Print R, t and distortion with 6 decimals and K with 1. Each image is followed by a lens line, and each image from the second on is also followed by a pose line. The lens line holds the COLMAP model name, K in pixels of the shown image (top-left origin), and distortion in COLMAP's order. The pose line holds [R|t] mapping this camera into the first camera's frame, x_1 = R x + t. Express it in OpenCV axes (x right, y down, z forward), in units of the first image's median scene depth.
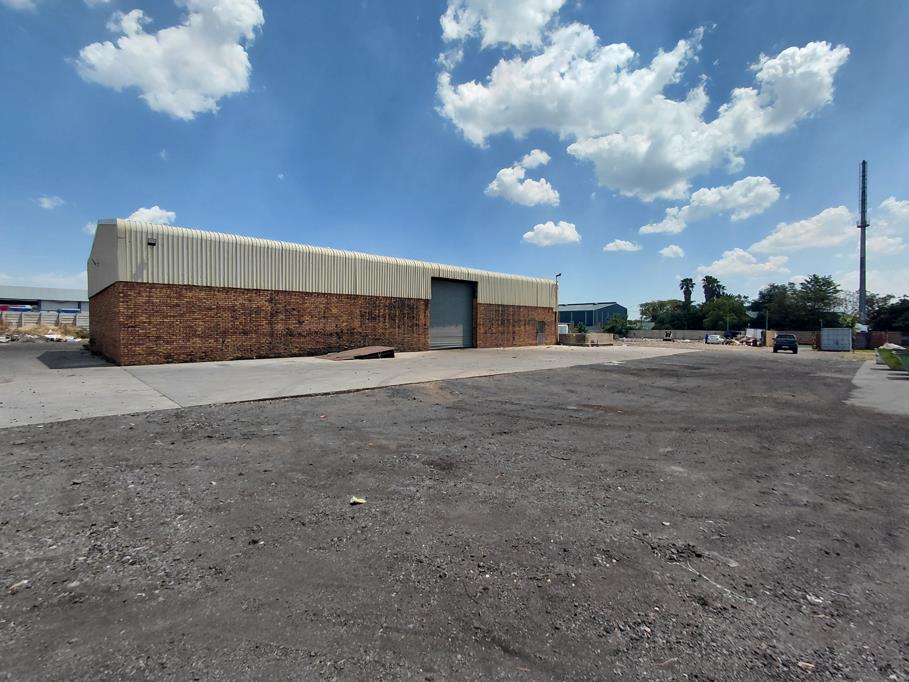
lens RADIAL K [[420.9, 0, 457.4], [0, 420.9, 324.7], [0, 0, 1]] dist [-0.002383, 0.001669]
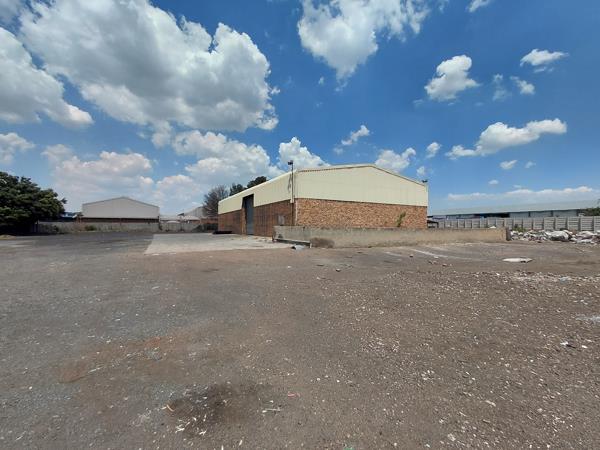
lens RADIAL K [[277.8, 0, 303.8], [0, 277.8, 218.3], [0, 0, 1]] dist [-0.002383, 0.001669]
pose [[-0.276915, -0.037445, -0.960165, 1.383909], [0.002859, 0.999204, -0.039792, 0.046876], [0.960890, -0.013764, -0.276587, 2.026976]]
